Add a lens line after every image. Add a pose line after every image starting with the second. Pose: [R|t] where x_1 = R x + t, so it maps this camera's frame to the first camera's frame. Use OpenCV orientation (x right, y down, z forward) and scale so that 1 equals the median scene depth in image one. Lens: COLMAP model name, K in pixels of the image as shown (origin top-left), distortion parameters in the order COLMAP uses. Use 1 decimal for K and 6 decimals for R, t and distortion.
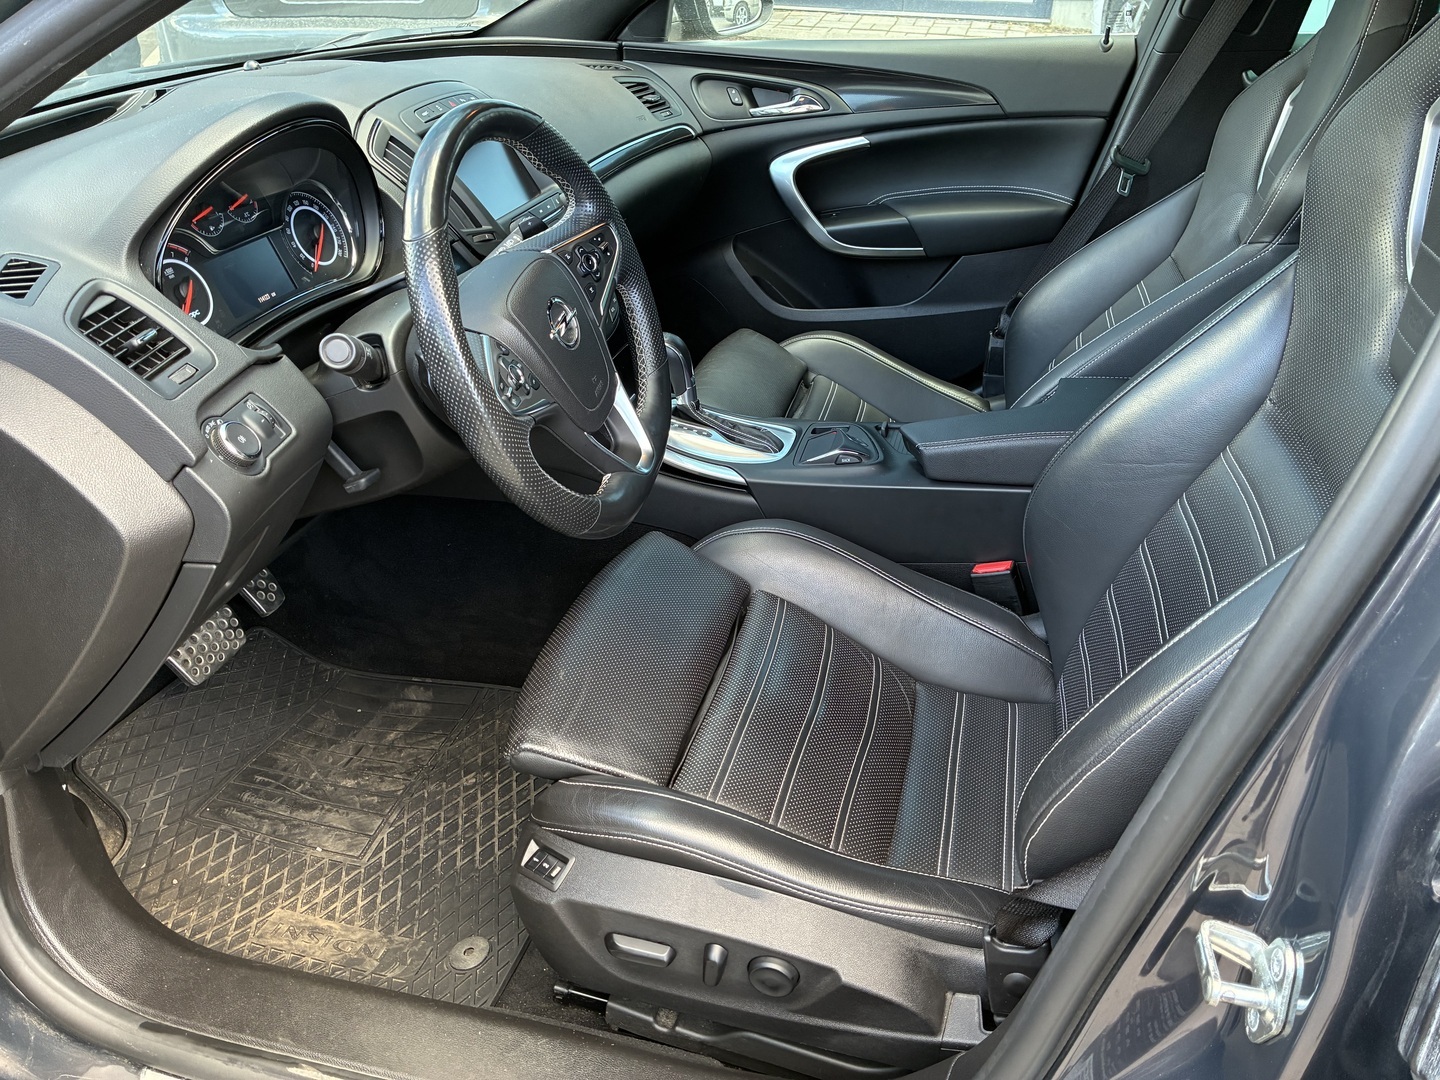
lens RADIAL K [[1087.6, 0, 723.0], [0, 1087.6, 546.6], [0, 0, 1]] dist [0.004552, -0.003247]
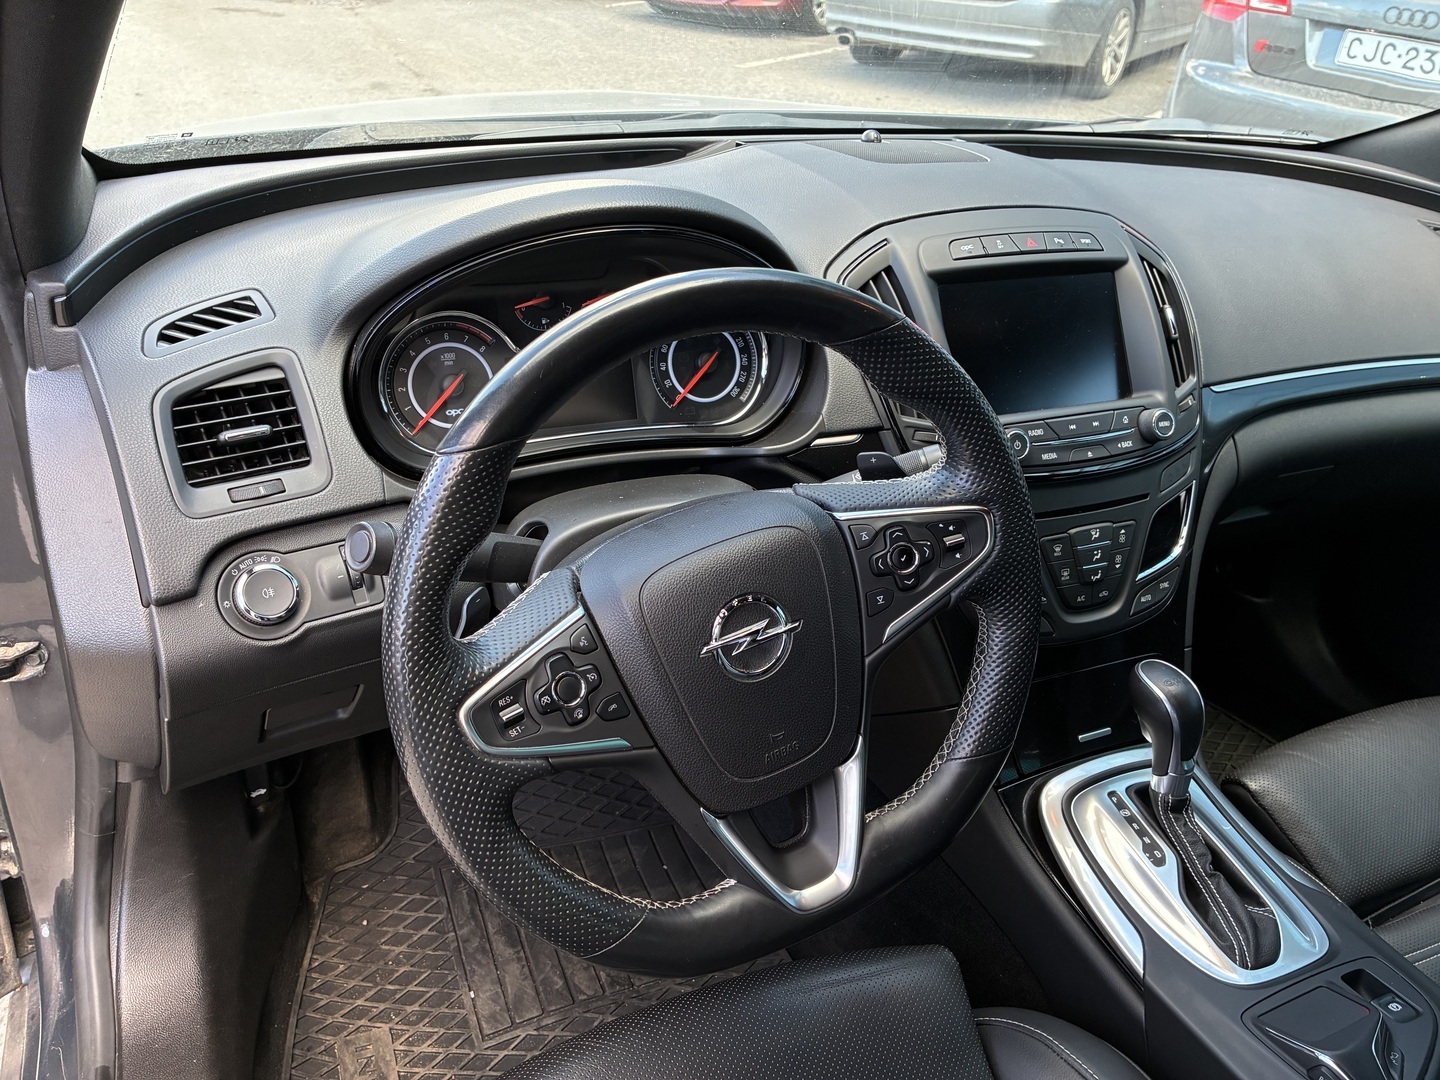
lens RADIAL K [[1087.6, 0, 723.0], [0, 1087.6, 546.6], [0, 0, 1]] dist [0.004552, -0.003247]
pose [[0.620771, 0.432214, -0.654091, 0.170734], [-0.452031, 0.878988, 0.151818, -0.263890], [0.640555, 0.201425, 0.741024, 0.419330]]
